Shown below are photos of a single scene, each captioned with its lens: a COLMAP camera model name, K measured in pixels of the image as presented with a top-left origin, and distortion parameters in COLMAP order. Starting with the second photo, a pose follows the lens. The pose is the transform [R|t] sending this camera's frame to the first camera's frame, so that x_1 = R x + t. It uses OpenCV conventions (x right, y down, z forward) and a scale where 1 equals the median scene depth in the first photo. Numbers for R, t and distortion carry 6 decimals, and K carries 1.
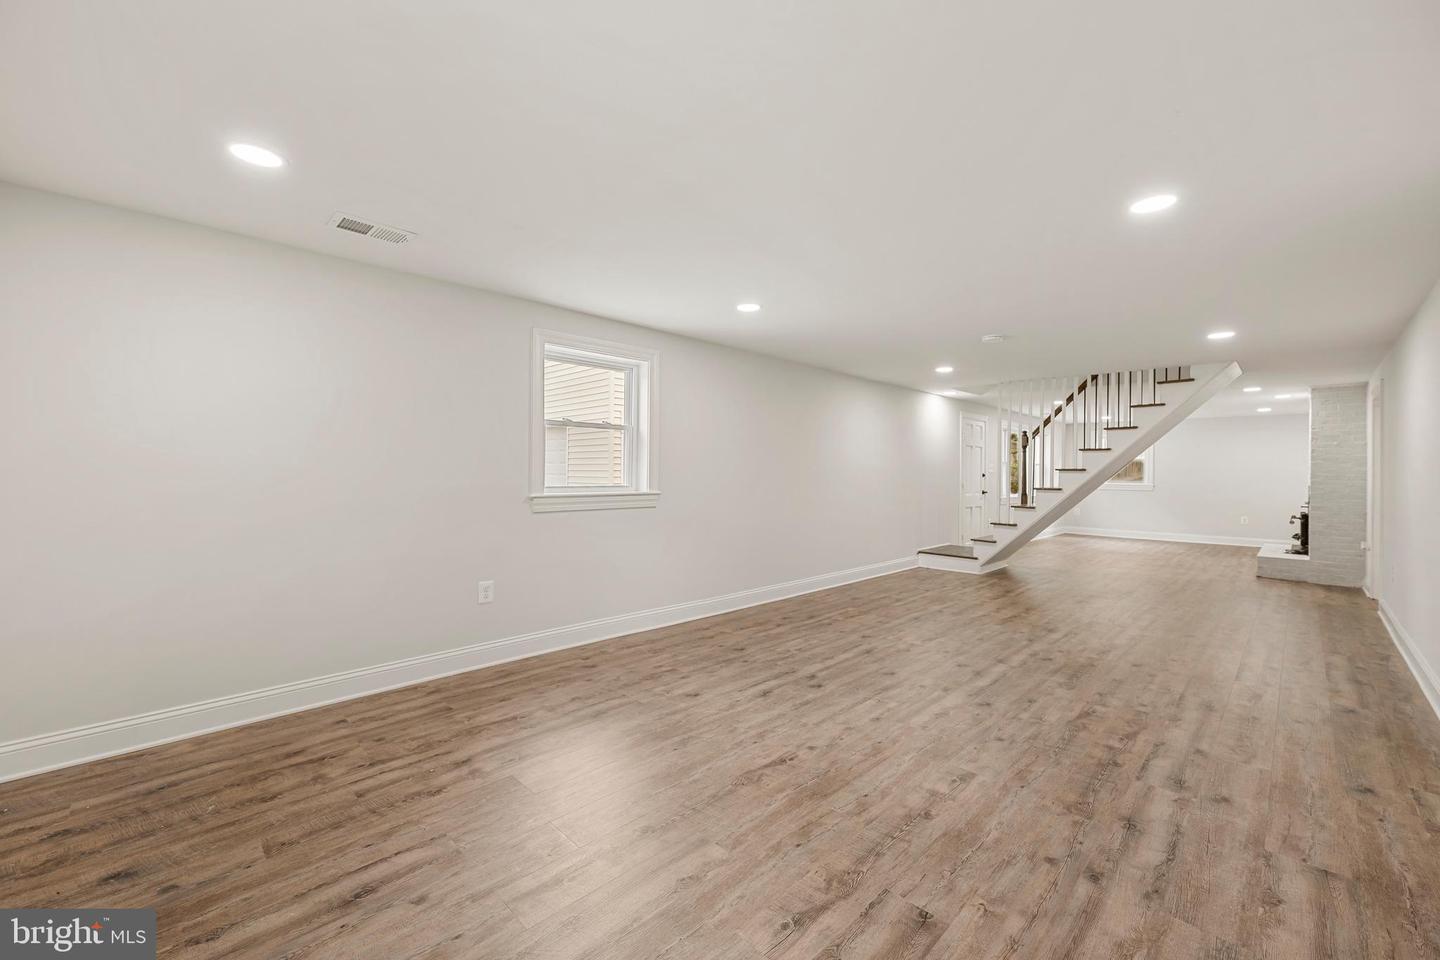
lens RADIAL K [[567.5, 0, 724.3], [0, 567.5, 473.0], [0, 0, 1]] dist [0.000383, 0.000148]
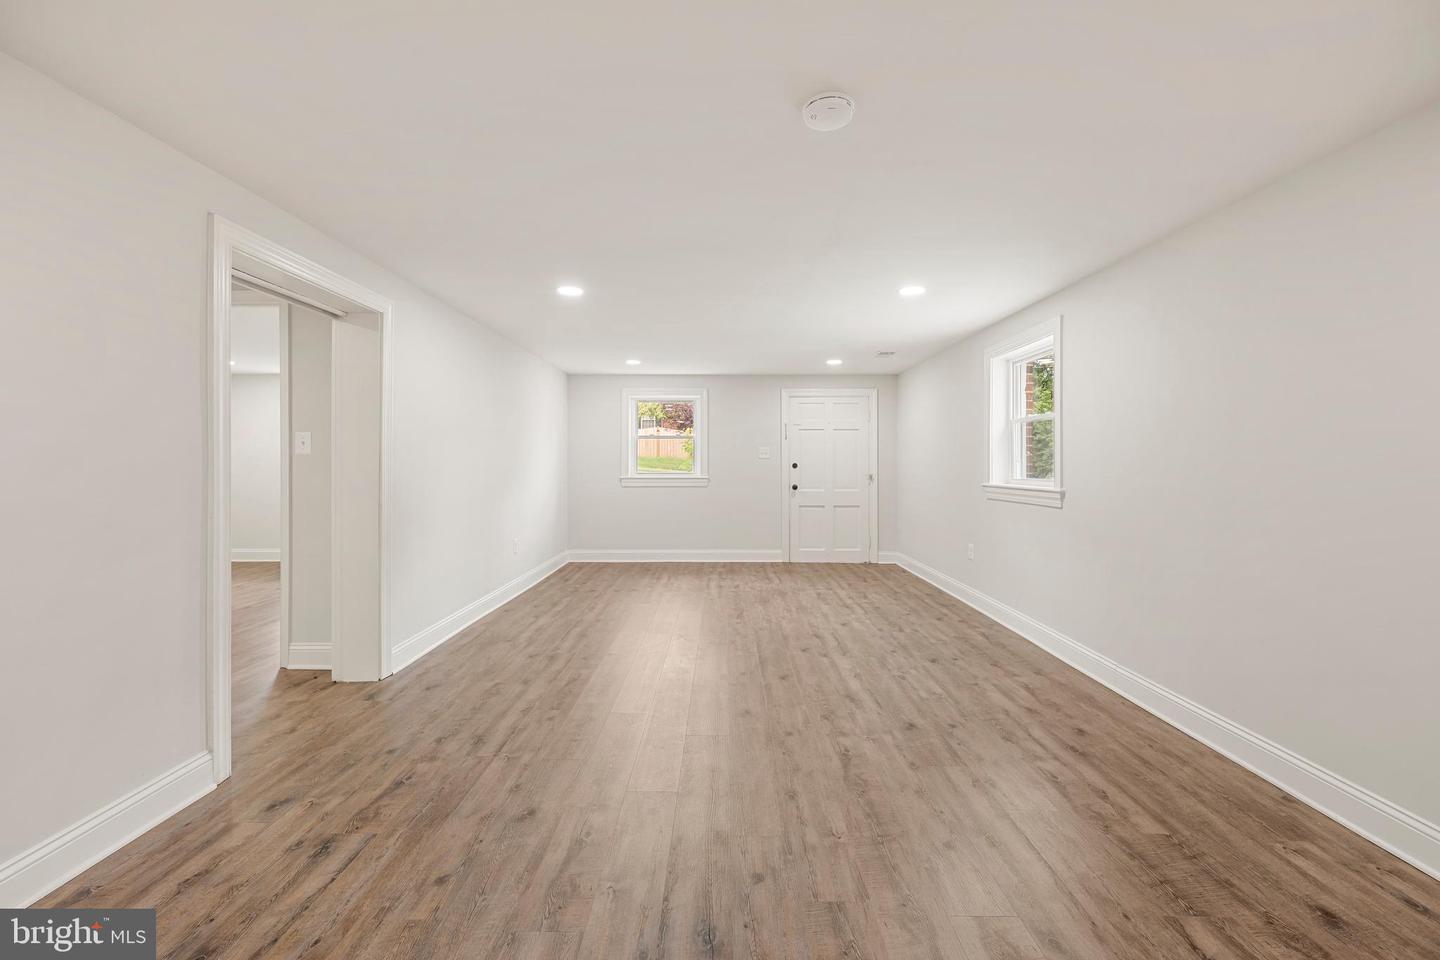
lens RADIAL K [[567.5, 0, 722.5], [0, 567.5, 471.1], [0, 0, 1]] dist [0.000383, 0.000148]
pose [[-0.704493, -0.001245, -0.709710, 0.960065], [-0.010203, 0.999913, 0.008374, 0.005011], [0.709637, 0.013140, -0.704445, 1.476198]]
